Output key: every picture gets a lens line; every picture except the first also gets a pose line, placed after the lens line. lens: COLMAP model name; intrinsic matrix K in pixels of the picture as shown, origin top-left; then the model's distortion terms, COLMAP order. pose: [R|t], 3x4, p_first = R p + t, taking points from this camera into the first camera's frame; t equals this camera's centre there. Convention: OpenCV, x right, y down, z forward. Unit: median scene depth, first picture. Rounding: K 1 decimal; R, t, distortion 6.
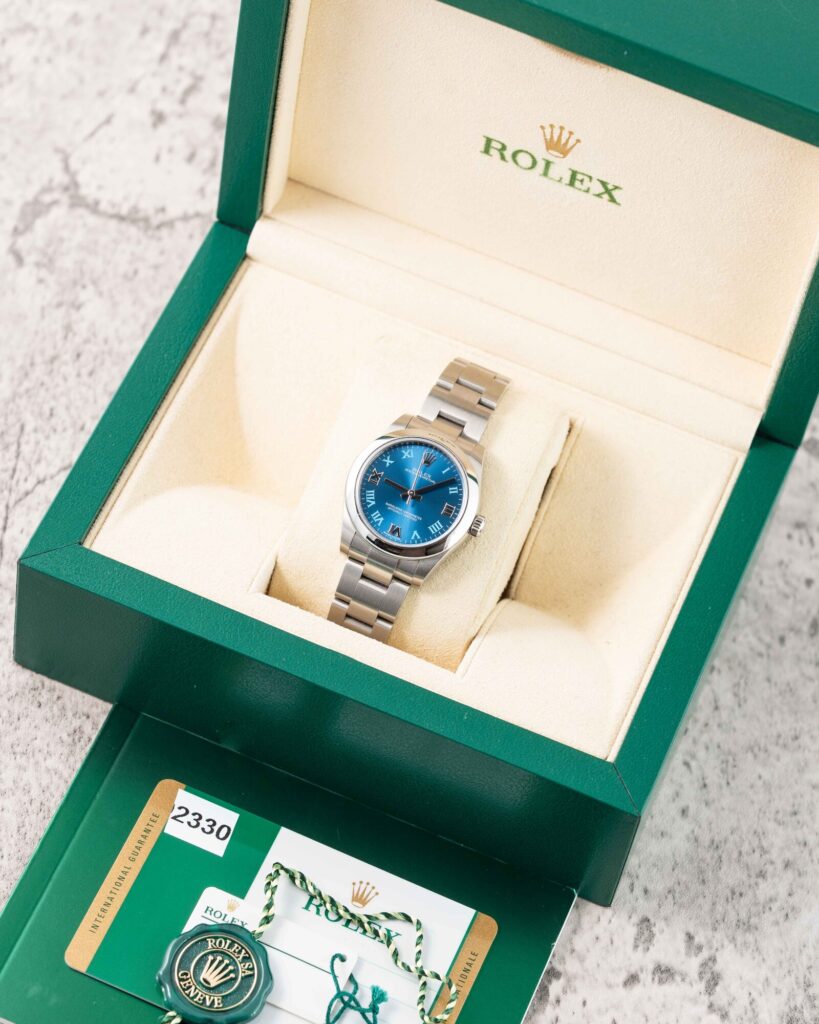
lens RADIAL K [[4129.5, 0, 409.5], [0, 4129.5, 512.0], [0, 0, 1]] dist [-0.182667, 2.656336]
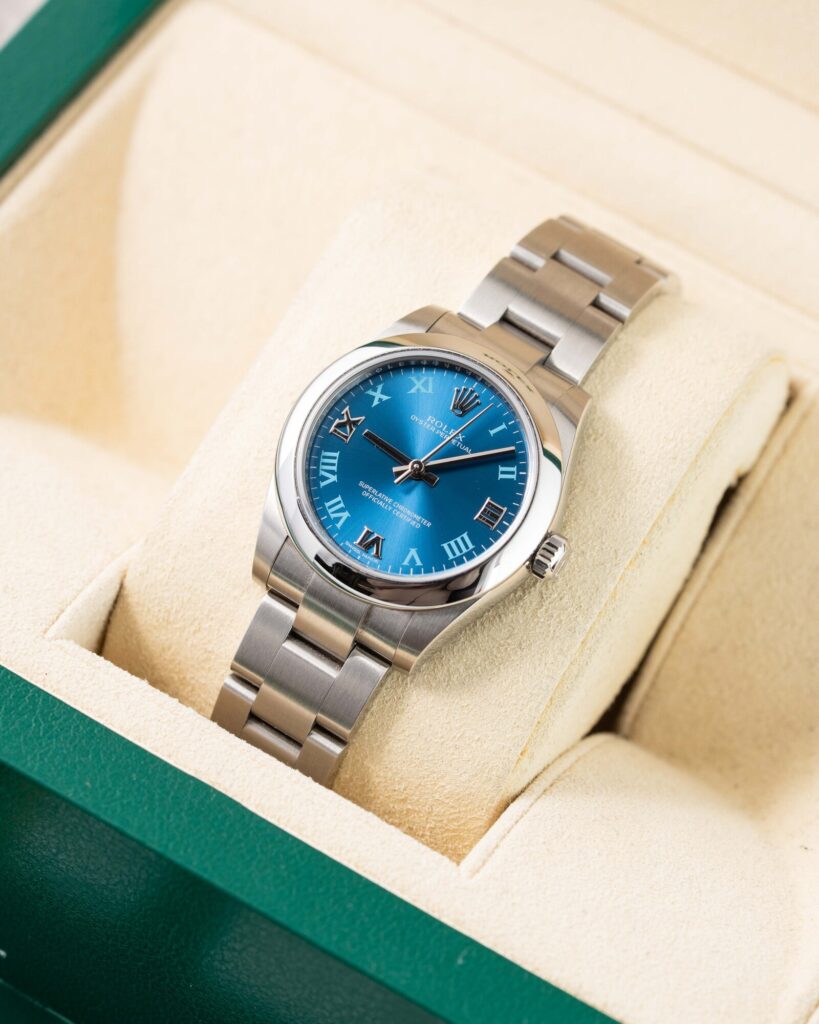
lens RADIAL K [[4129.5, 0, 409.5], [0, 4129.5, 512.0], [0, 0, 1]] dist [-0.182667, 2.656336]
pose [[0.985324, 0.119265, -0.122116, 0.056722], [-0.129613, 0.988283, -0.080604, 0.037695], [0.111072, 0.095249, 0.989237, 0.538959]]
